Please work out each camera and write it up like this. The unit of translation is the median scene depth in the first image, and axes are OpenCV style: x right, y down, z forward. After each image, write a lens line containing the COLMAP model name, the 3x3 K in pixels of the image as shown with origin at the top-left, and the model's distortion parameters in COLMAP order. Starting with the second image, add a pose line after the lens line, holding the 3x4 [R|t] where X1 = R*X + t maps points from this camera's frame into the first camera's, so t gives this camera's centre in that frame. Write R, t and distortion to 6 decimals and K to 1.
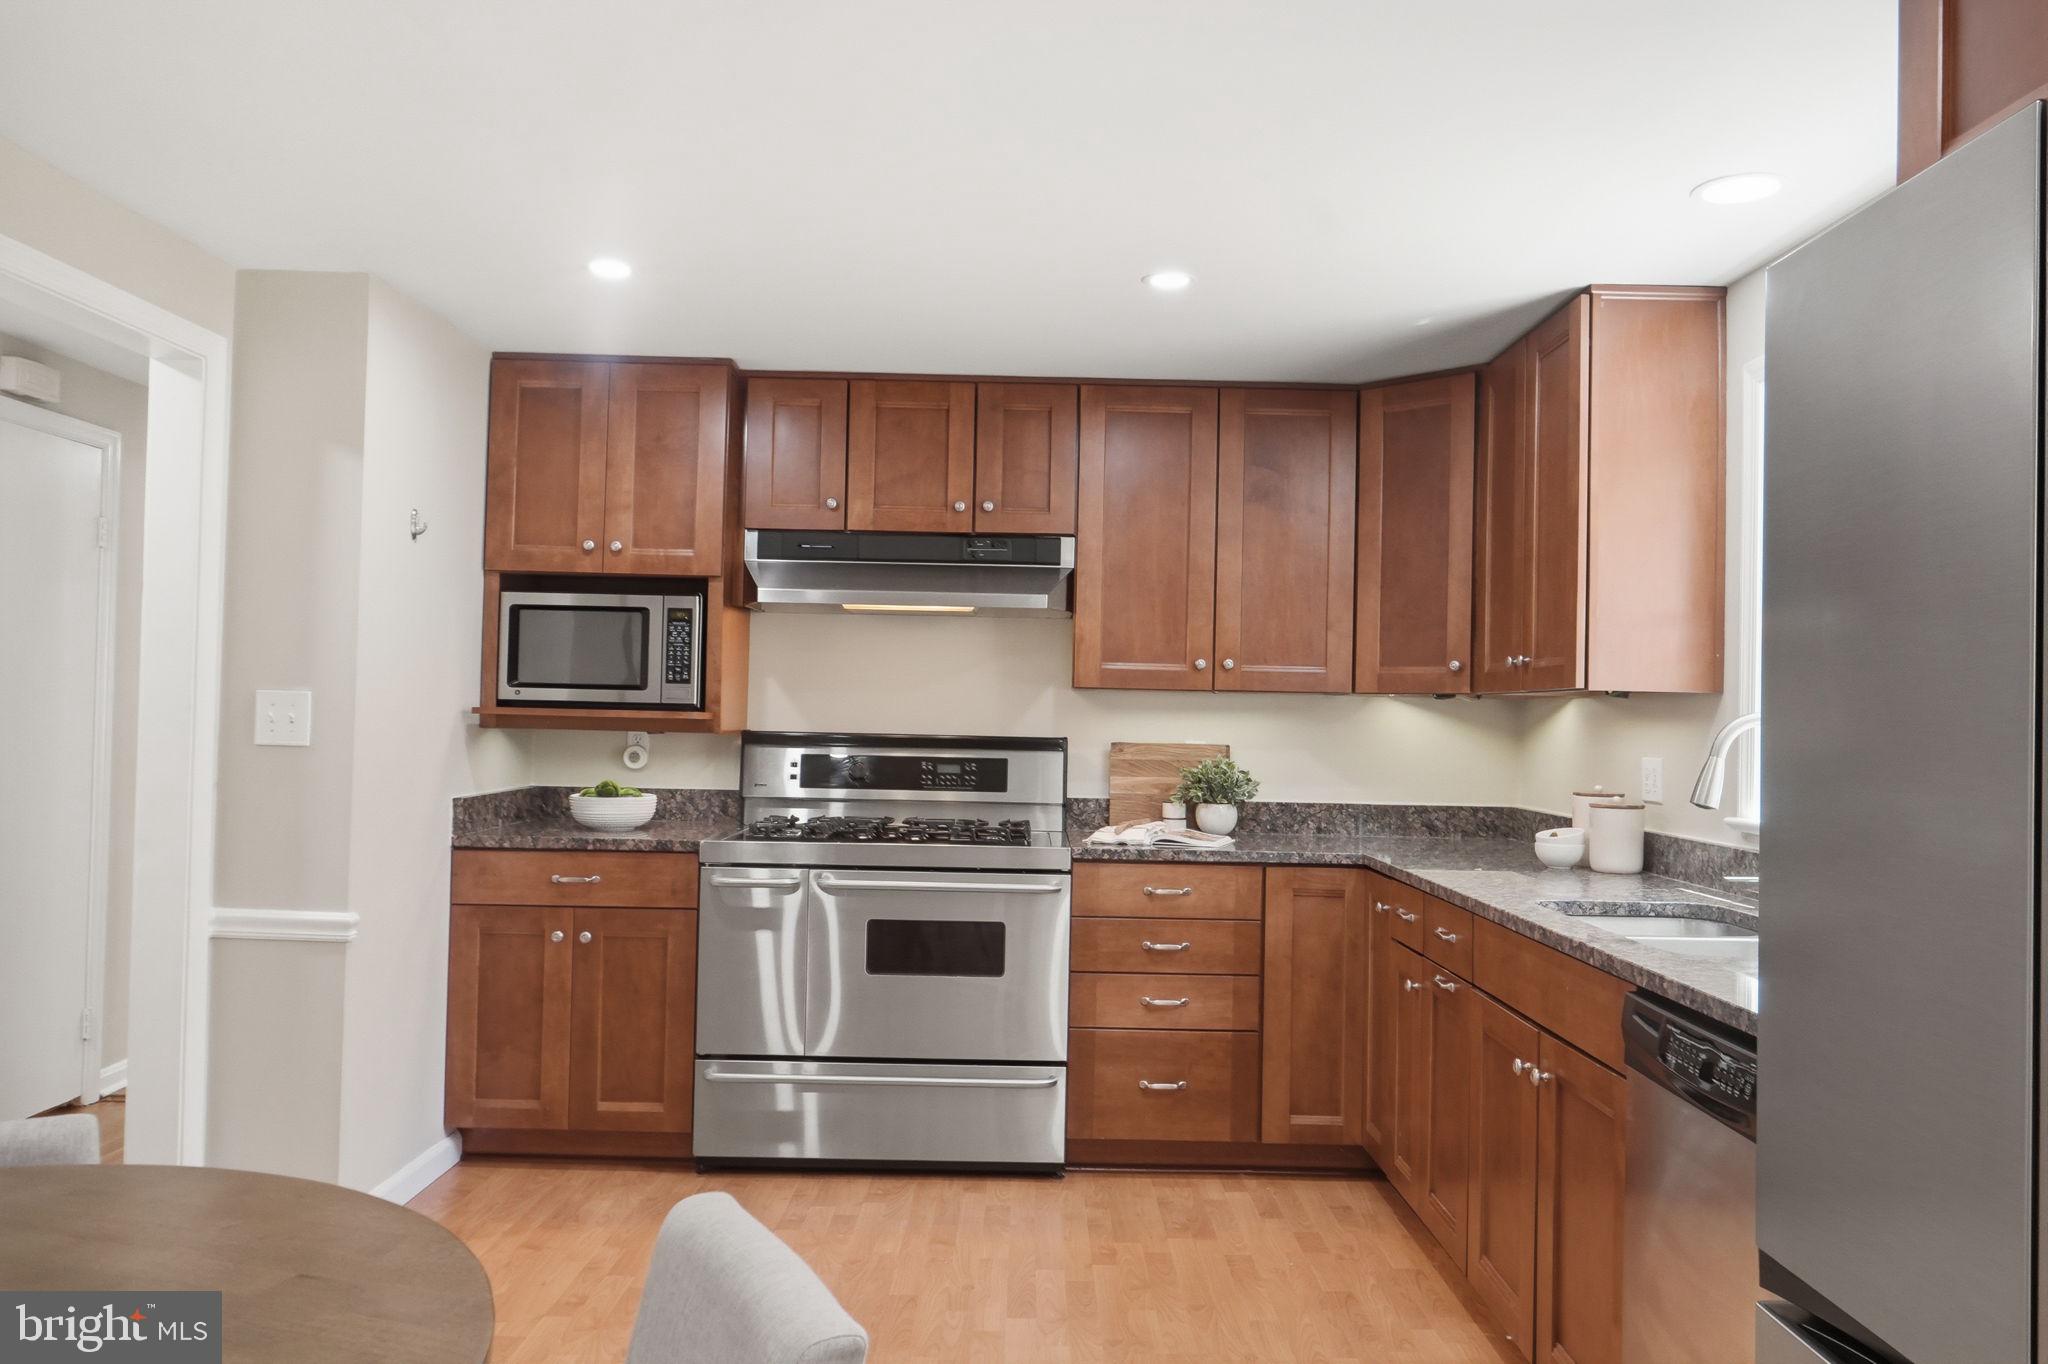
lens RADIAL K [[1442.5, 0, 1037.1], [0, 1442.5, 681.4], [0, 0, 1]] dist [-0.004845, -0.004585]
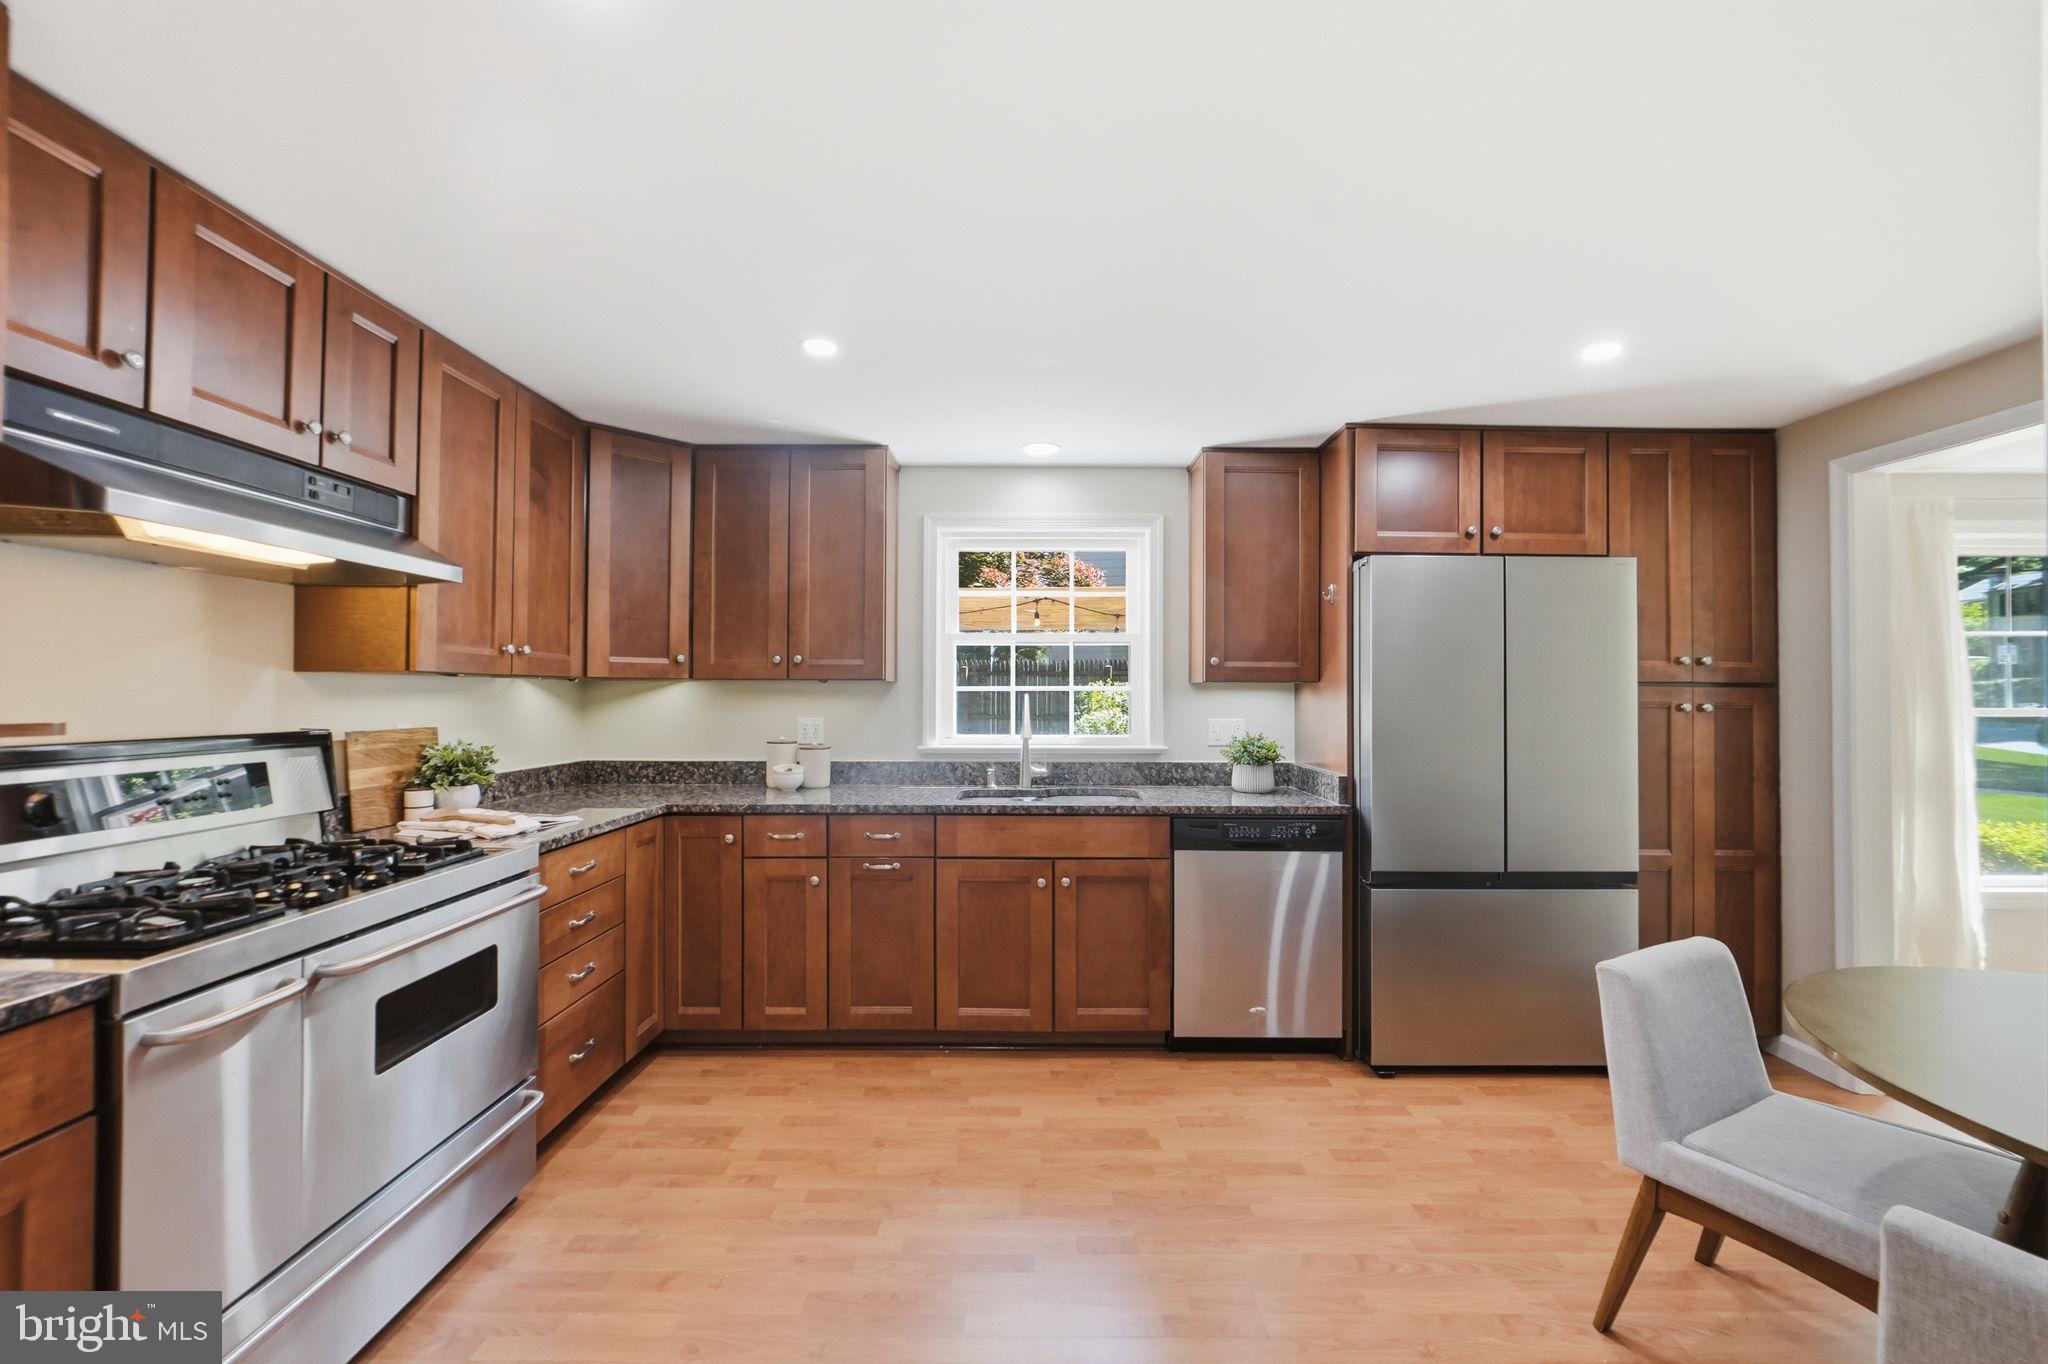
lens RADIAL K [[840.8, 0, 1011.8], [0, 840.8, 683.2], [0, 0, 1]] dist [-0.016528, 0.001036]
pose [[0.022956, -0.008484, 0.999700, -0.512372], [-0.028085, 0.999564, 0.009128, -0.003754], [-0.999342, -0.028286, 0.022708, 0.676477]]
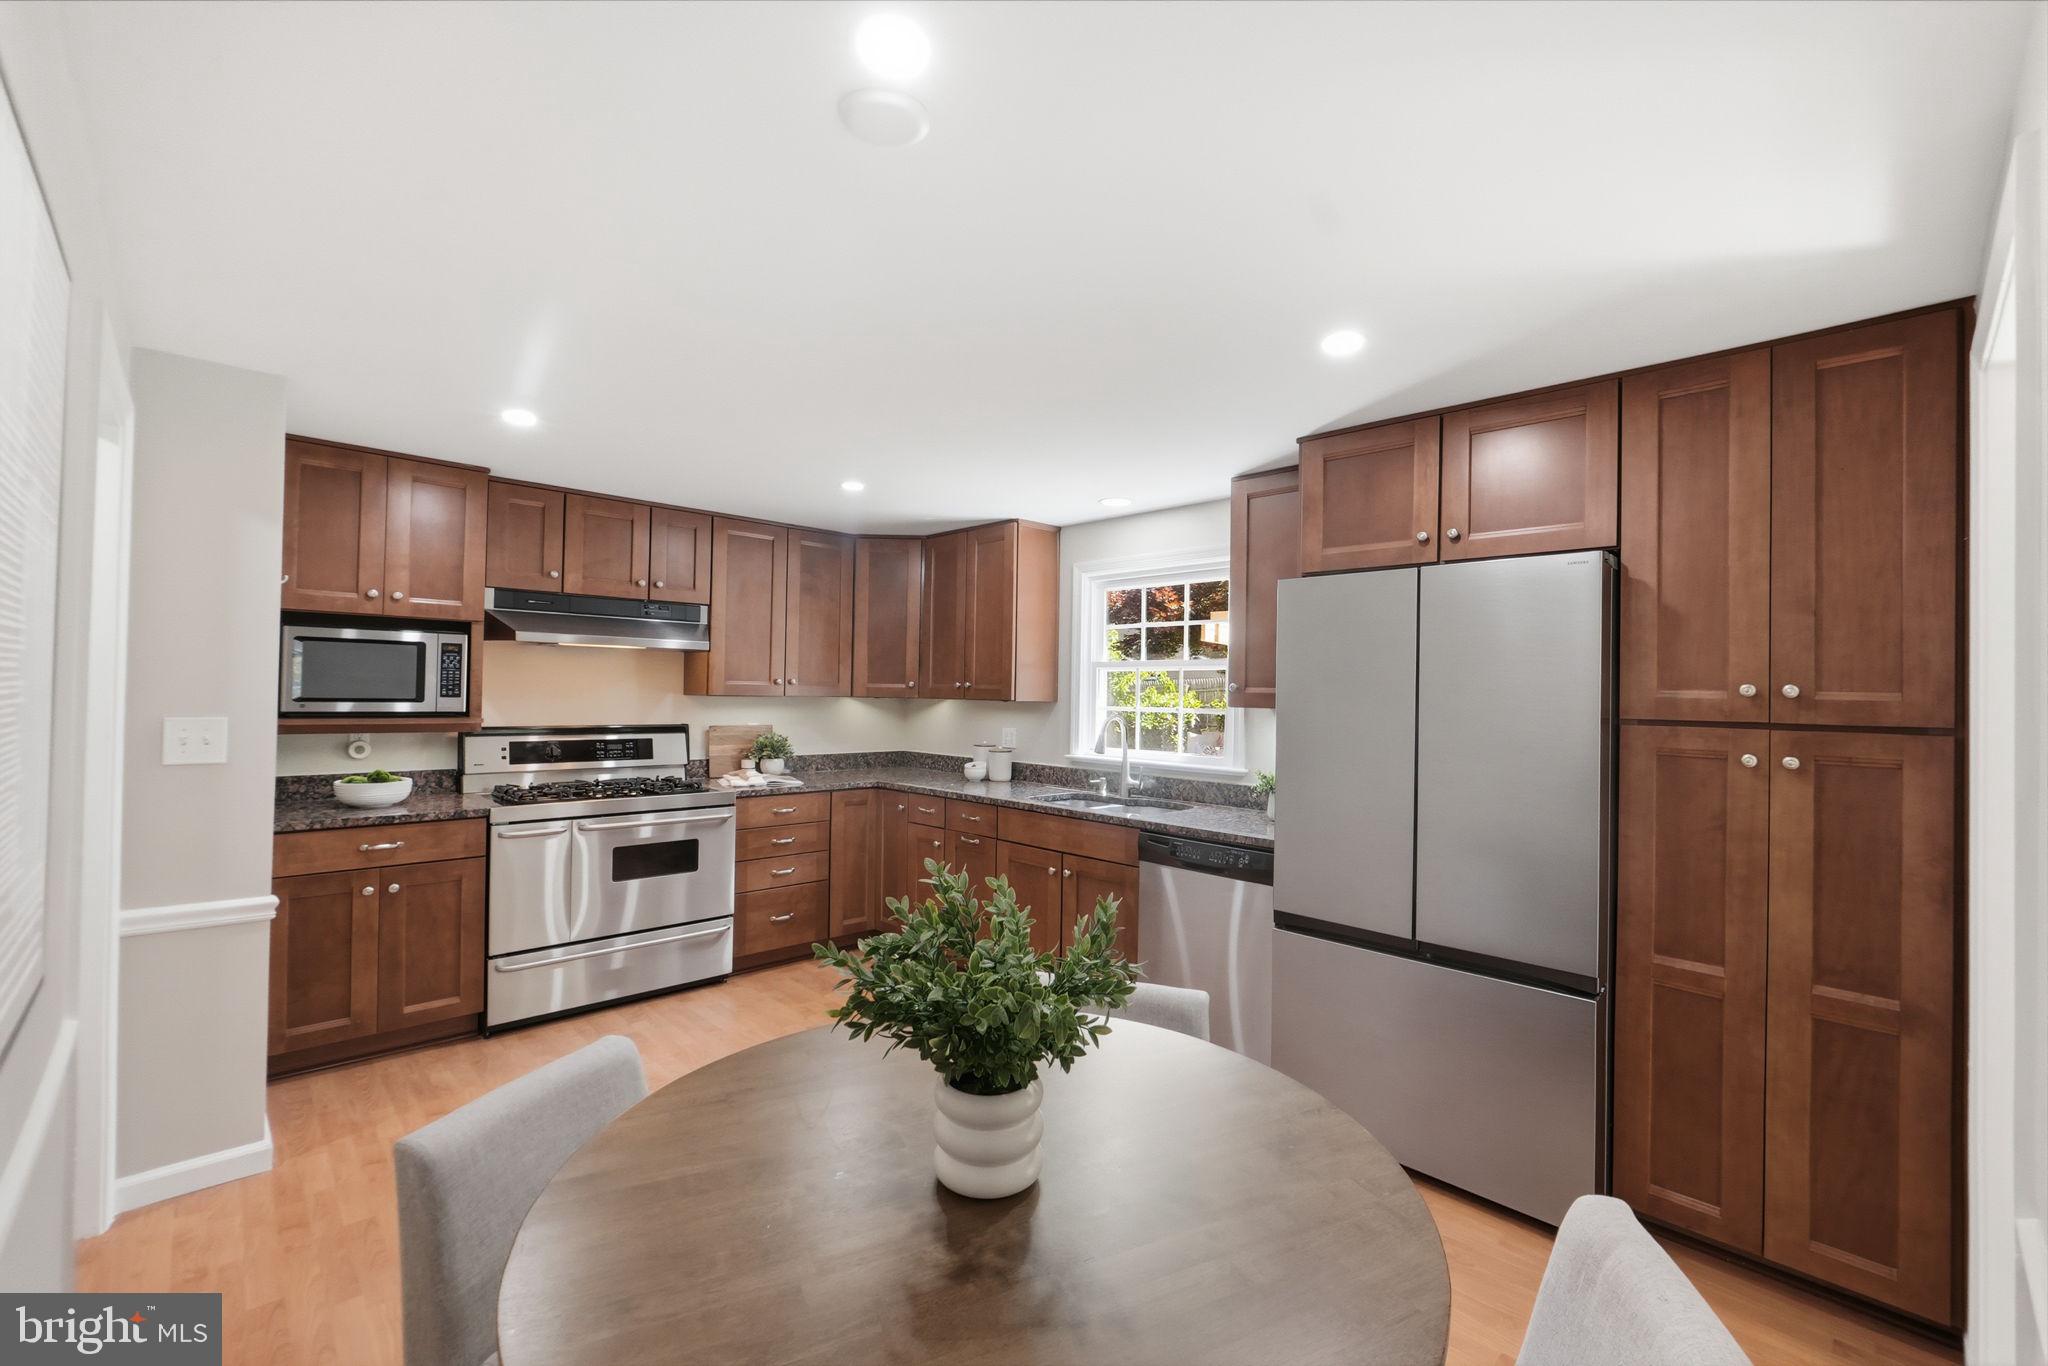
lens RADIAL K [[840.8, 0, 1011.7], [0, 840.8, 681.1], [0, 0, 1]] dist [-0.016528, 0.001036]
pose [[0.731295, 0.000856, 0.682061, -0.417945], [-0.017827, 0.999682, 0.017860, -0.039680], [-0.681828, -0.025220, 0.731077, 0.042957]]
